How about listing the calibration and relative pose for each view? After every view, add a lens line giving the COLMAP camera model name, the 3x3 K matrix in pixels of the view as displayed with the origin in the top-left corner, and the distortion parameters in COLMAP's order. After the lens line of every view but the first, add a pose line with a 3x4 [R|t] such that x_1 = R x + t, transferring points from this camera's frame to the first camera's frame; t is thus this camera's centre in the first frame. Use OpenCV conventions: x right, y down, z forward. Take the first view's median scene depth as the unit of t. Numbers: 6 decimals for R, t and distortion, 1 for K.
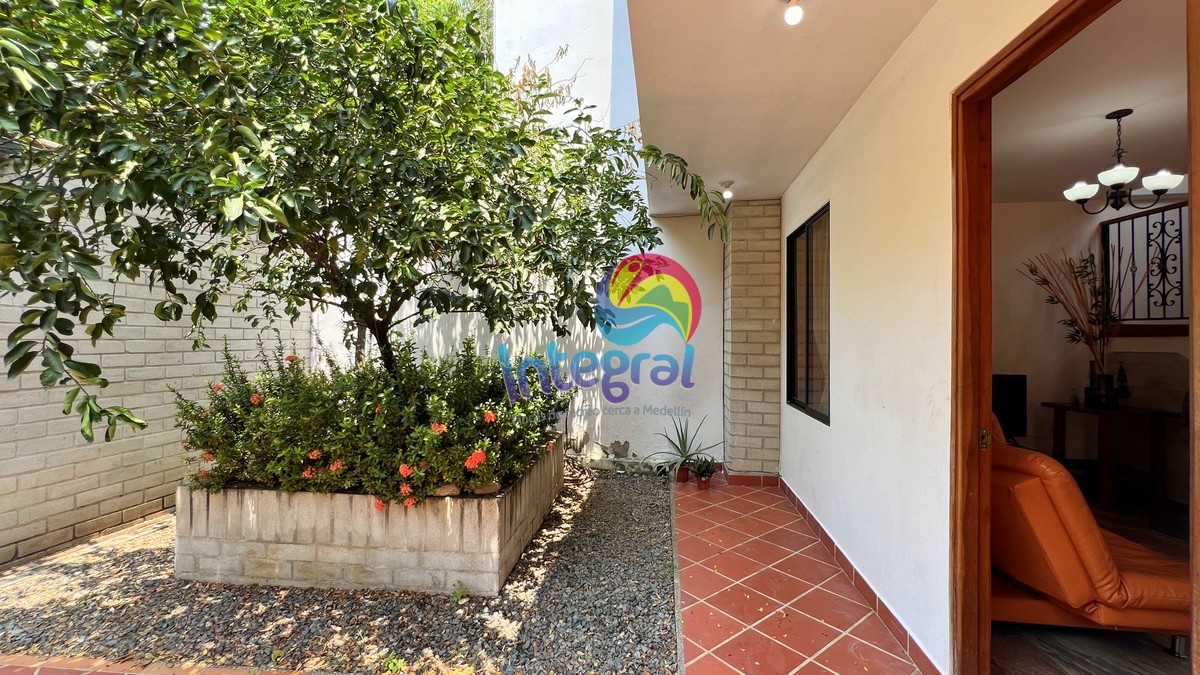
lens RADIAL K [[483.0, 0, 597.9], [0, 483.0, 335.3], [0, 0, 1]] dist [-0.002049, 0.000129]
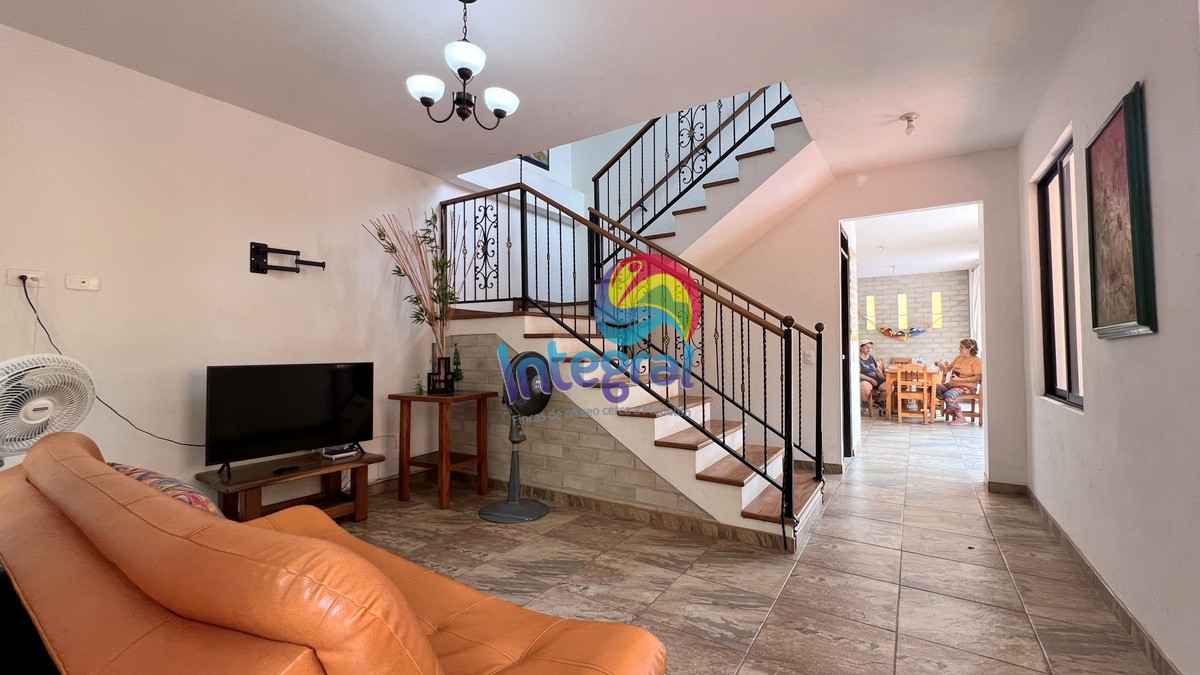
lens RADIAL K [[483.0, 0, 597.9], [0, 483.0, 335.3], [0, 0, 1]] dist [-0.002049, 0.000129]
pose [[0.425195, 0.016140, 0.904958, 0.342192], [0.002215, 0.999819, -0.018873, 0.057410], [-0.905099, 0.010029, 0.425082, 0.342008]]
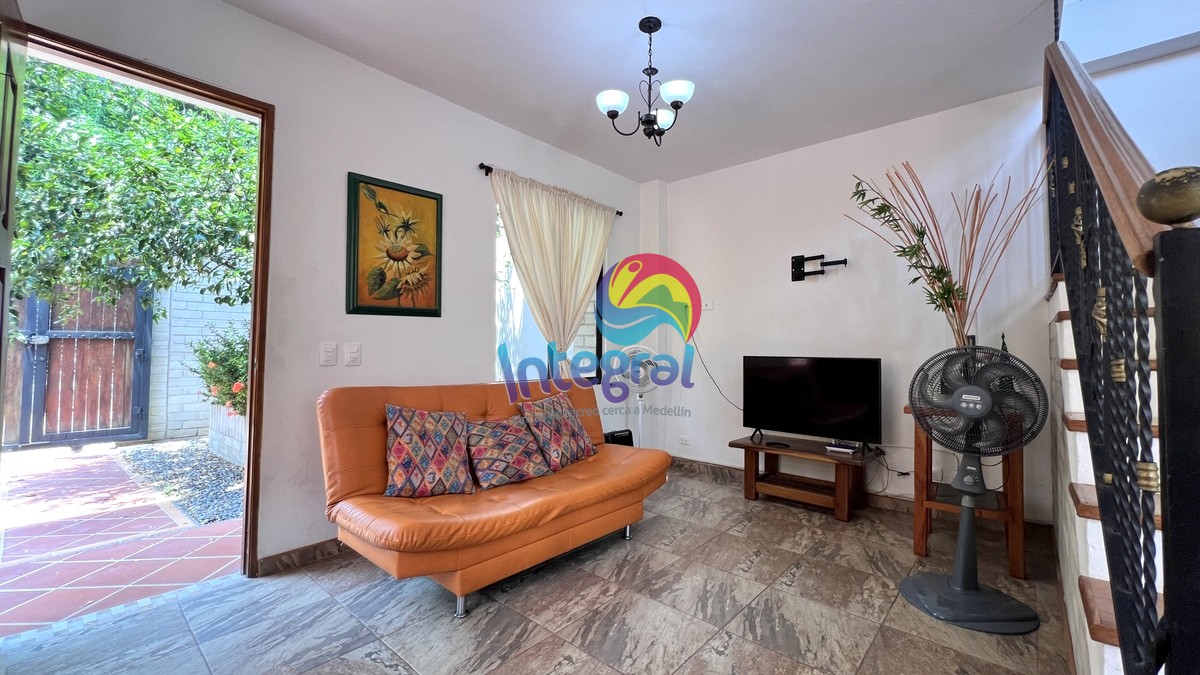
lens RADIAL K [[483.0, 0, 597.9], [0, 483.0, 335.3], [0, 0, 1]] dist [-0.002049, 0.000129]
pose [[0.837185, -0.014252, -0.546734, 1.005974], [-0.000159, 0.999654, -0.026302, 0.071842], [0.546920, 0.022107, 0.836893, 0.171768]]
